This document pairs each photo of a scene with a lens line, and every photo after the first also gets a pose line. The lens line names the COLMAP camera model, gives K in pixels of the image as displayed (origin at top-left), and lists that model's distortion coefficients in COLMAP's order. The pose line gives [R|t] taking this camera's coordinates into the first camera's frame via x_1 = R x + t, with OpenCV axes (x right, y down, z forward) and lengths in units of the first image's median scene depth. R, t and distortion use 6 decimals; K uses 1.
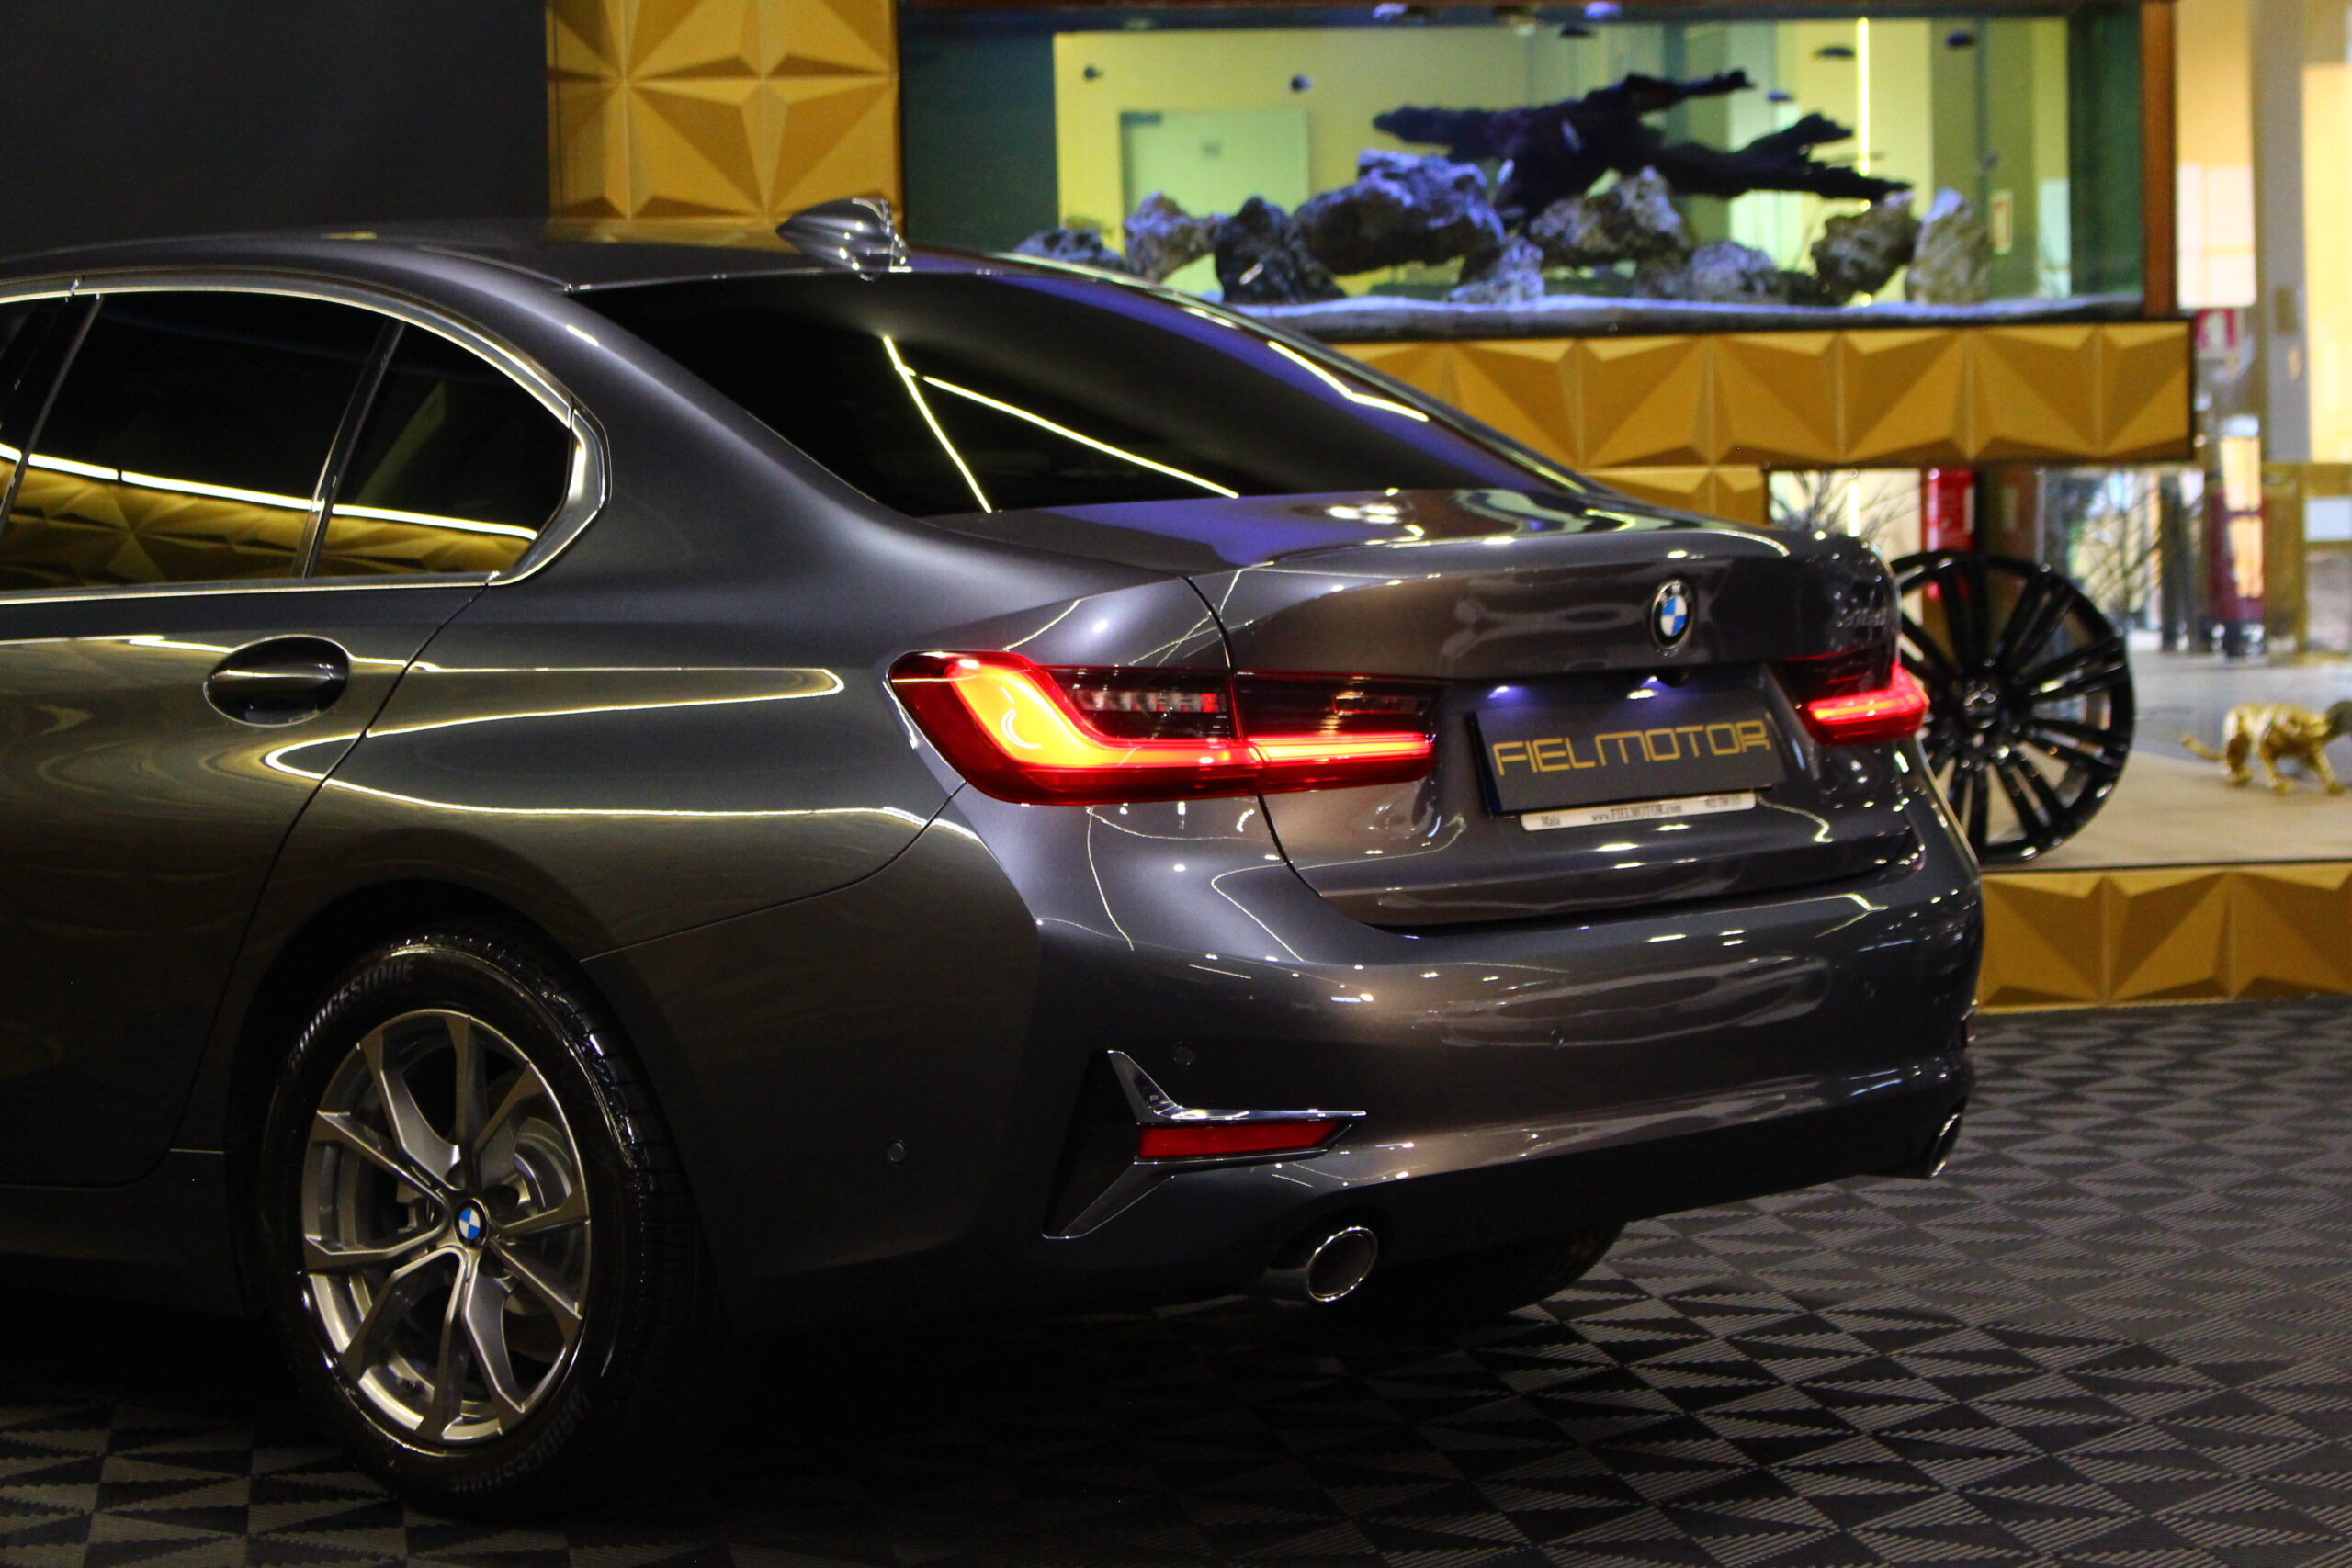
lens RADIAL K [[5671.7, 0, 1246.0], [0, 5671.7, 721.9], [0, 0, 1]] dist [0.038438, 0.000000]
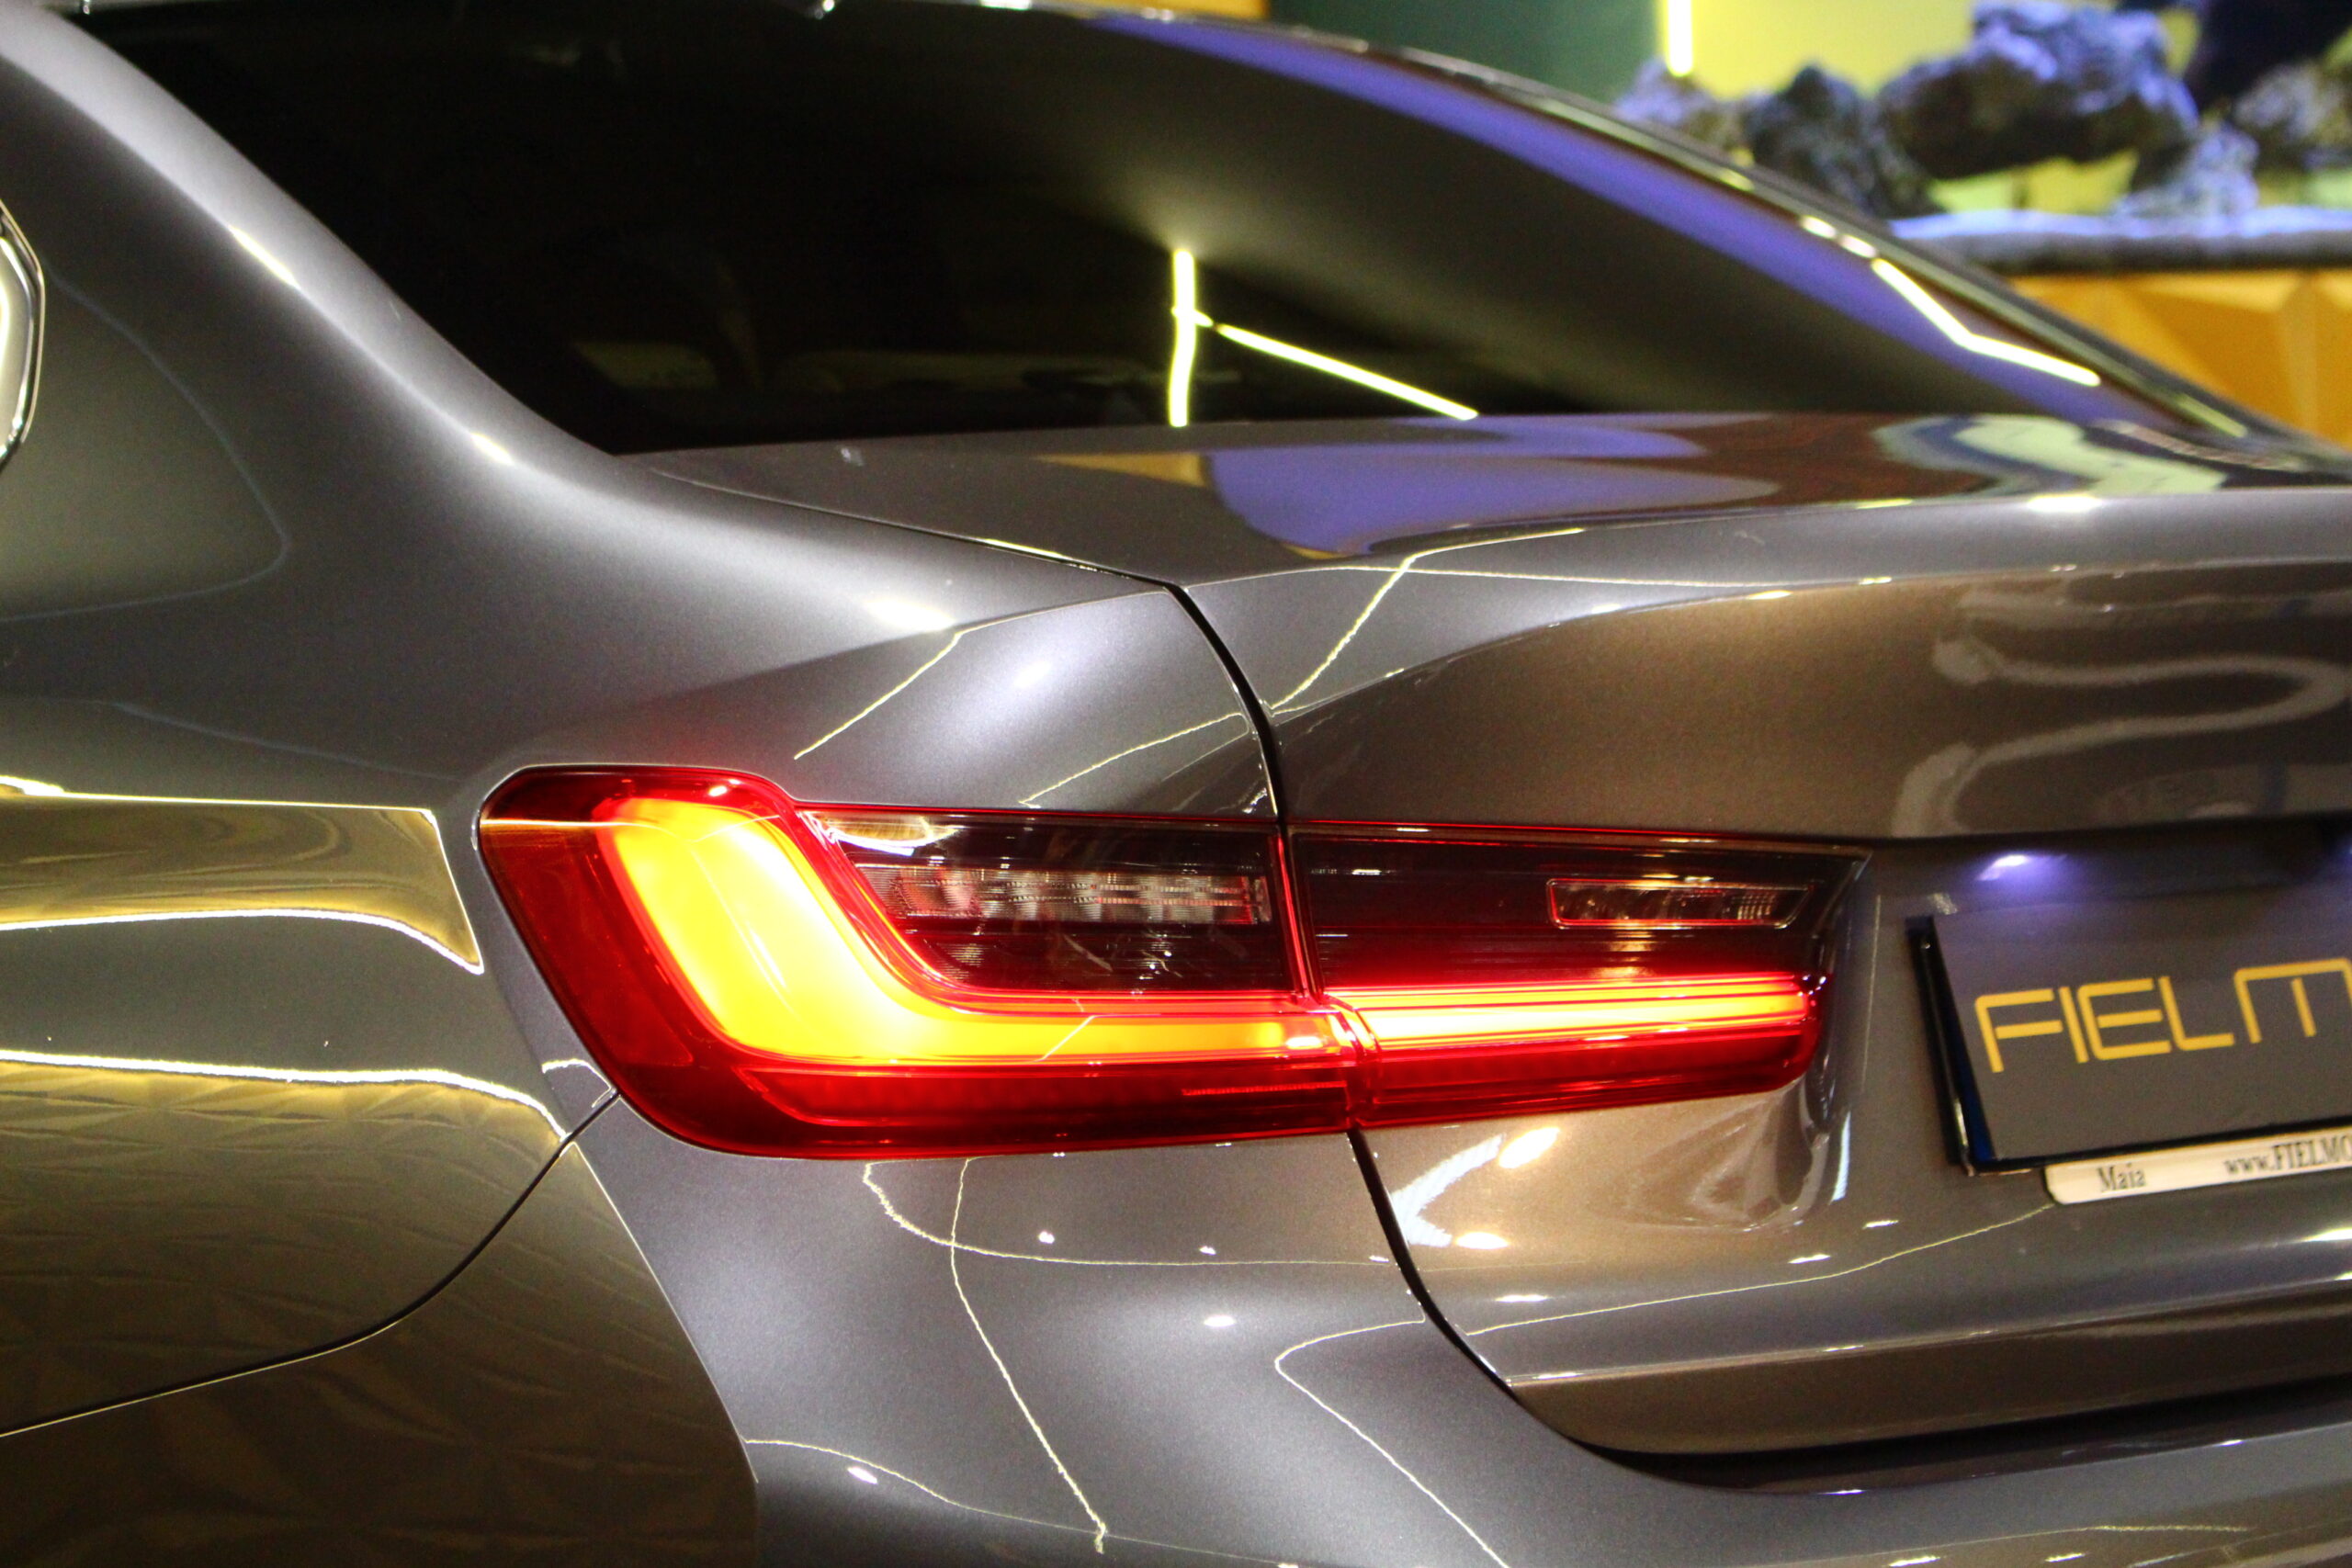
lens RADIAL K [[5671.7, 0, 1162.8], [0, 5671.7, 787.4], [0, 0, 1]] dist [0.038438, 0.000000]
pose [[0.988590, 0.004955, -0.150550, 0.027830], [-0.005486, 0.999980, -0.003111, -0.005755], [0.150532, 0.003901, 0.988597, 0.342461]]
